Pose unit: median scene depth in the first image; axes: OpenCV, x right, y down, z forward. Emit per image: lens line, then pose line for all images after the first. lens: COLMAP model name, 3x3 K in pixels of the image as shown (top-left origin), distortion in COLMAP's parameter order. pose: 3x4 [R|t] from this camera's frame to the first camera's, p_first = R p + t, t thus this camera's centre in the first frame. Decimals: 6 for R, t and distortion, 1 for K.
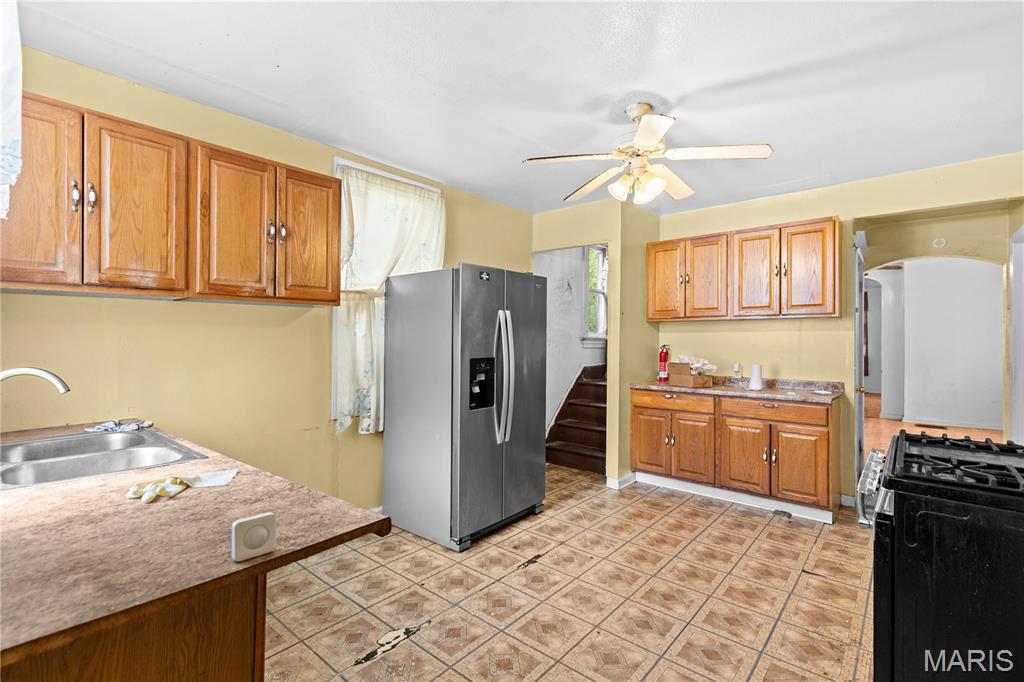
lens RADIAL K [[472.2, 0, 513.8], [0, 472.2, 337.5], [0, 0, 1]] dist [0.006178, 0.000304]
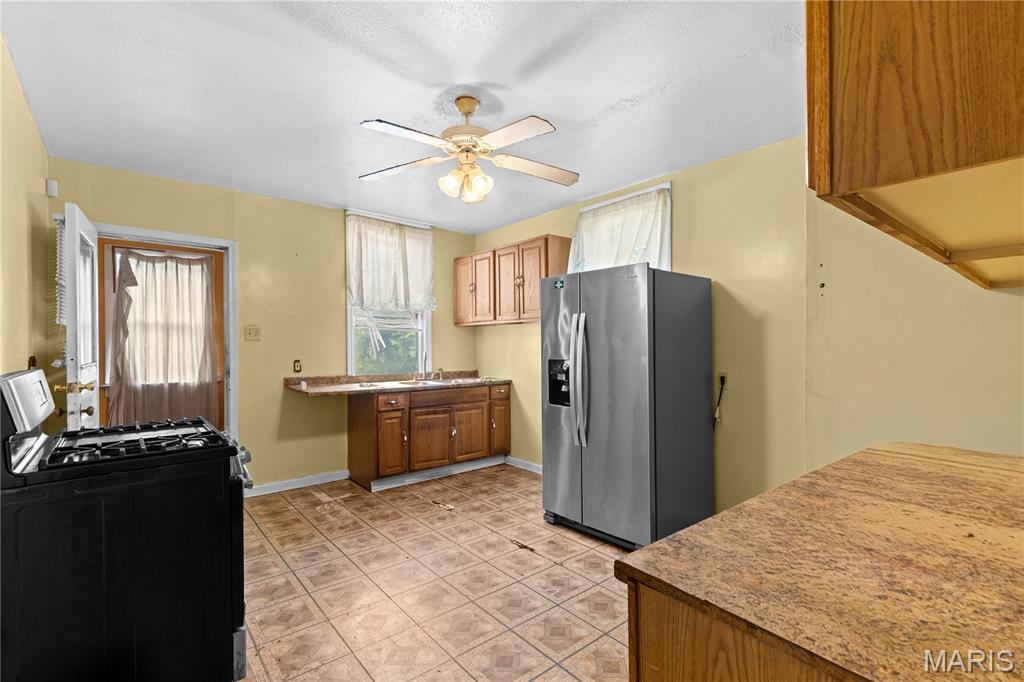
lens RADIAL K [[472.2, 0, 512.0], [0, 472.2, 345.4], [0, 0, 1]] dist [0.006178, 0.000304]
pose [[-0.178024, 0.001892, -0.984024, 1.197848], [0.003156, 0.999994, 0.001352, 0.009479], [0.984021, -0.002864, -0.178029, 1.259882]]
